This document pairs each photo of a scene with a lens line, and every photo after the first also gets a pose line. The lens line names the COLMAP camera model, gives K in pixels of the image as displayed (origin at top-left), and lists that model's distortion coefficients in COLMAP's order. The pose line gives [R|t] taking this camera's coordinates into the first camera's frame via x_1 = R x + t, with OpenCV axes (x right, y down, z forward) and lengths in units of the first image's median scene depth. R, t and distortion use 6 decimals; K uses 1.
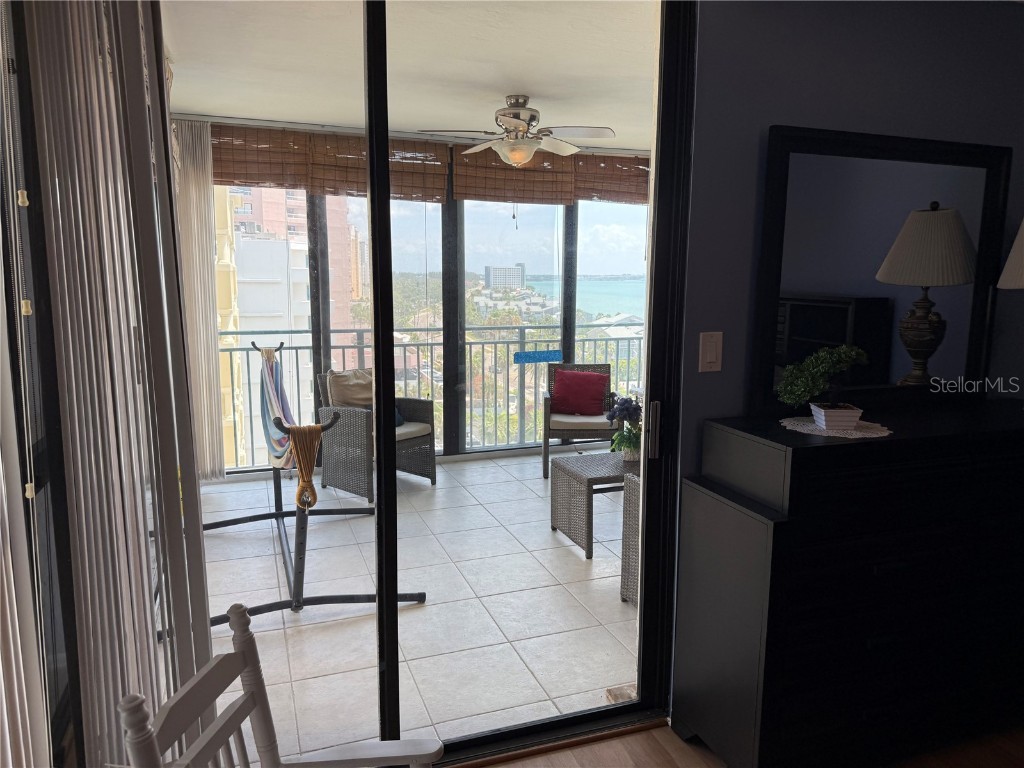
lens RADIAL K [[714.7, 0, 513.7], [0, 714.7, 379.2], [0, 0, 1]] dist [0.095553, -0.136349]
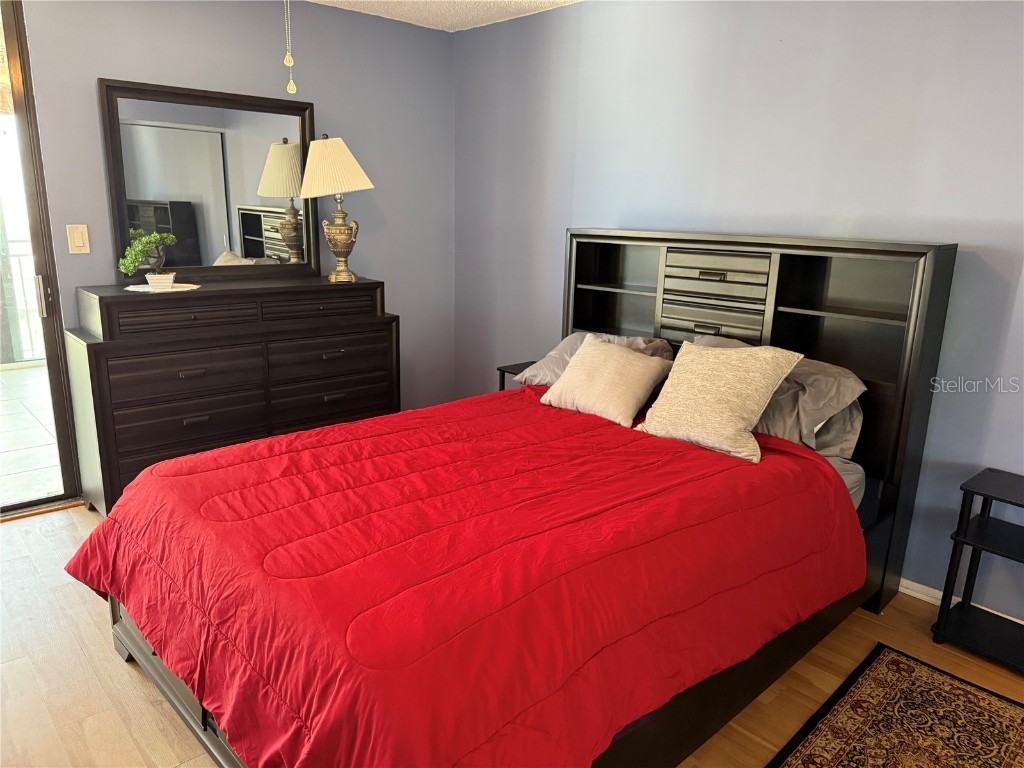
lens RADIAL K [[724.3, 0, 480.8], [0, 724.3, 384.5], [0, 0, 1]] dist [0.099664, -0.125740]
pose [[0.939802, -0.084143, 0.331198, 0.226683], [0.050157, 0.992679, 0.109873, 0.055996], [-0.338019, -0.086647, 0.937142, -0.298122]]
